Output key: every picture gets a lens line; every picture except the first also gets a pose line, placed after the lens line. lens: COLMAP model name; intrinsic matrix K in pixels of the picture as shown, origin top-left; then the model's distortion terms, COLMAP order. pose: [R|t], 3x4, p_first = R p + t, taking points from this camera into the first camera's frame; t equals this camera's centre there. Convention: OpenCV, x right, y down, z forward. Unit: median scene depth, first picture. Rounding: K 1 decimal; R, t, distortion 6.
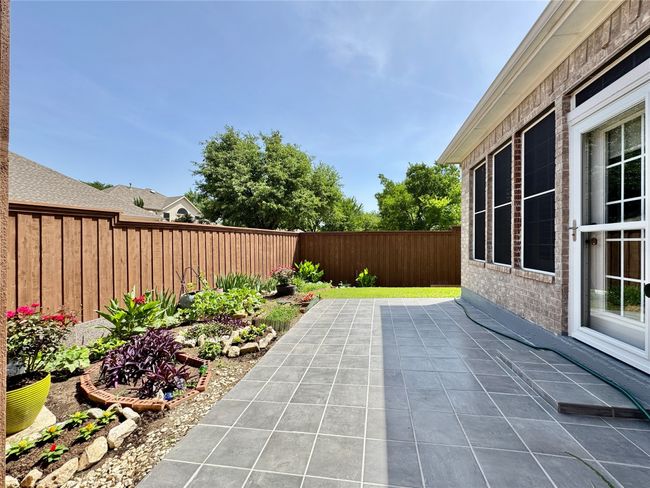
lens RADIAL K [[258.7, 0, 325.0], [0, 258.7, 244.0], [0, 0, 1]] dist [-0.001759, -0.000313]
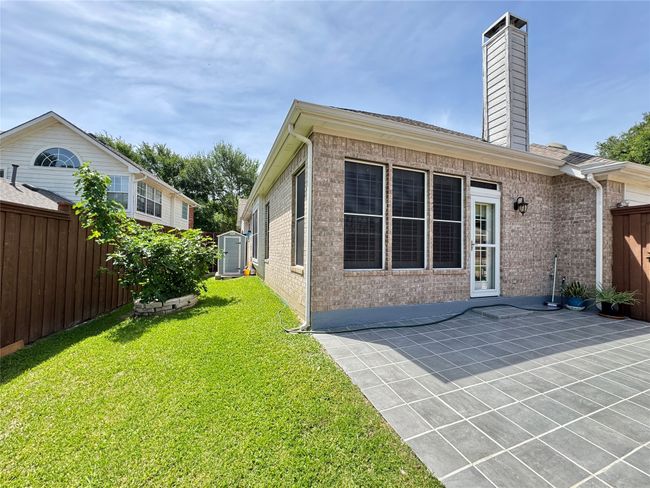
lens RADIAL K [[258.7, 0, 325.0], [0, 258.7, 244.0], [0, 0, 1]] dist [-0.001759, -0.000313]
pose [[-0.534406, 0.012175, 0.845140, -0.139655], [-0.014567, 0.999615, -0.023611, 0.001235], [-0.845102, -0.024929, -0.534023, 2.789193]]
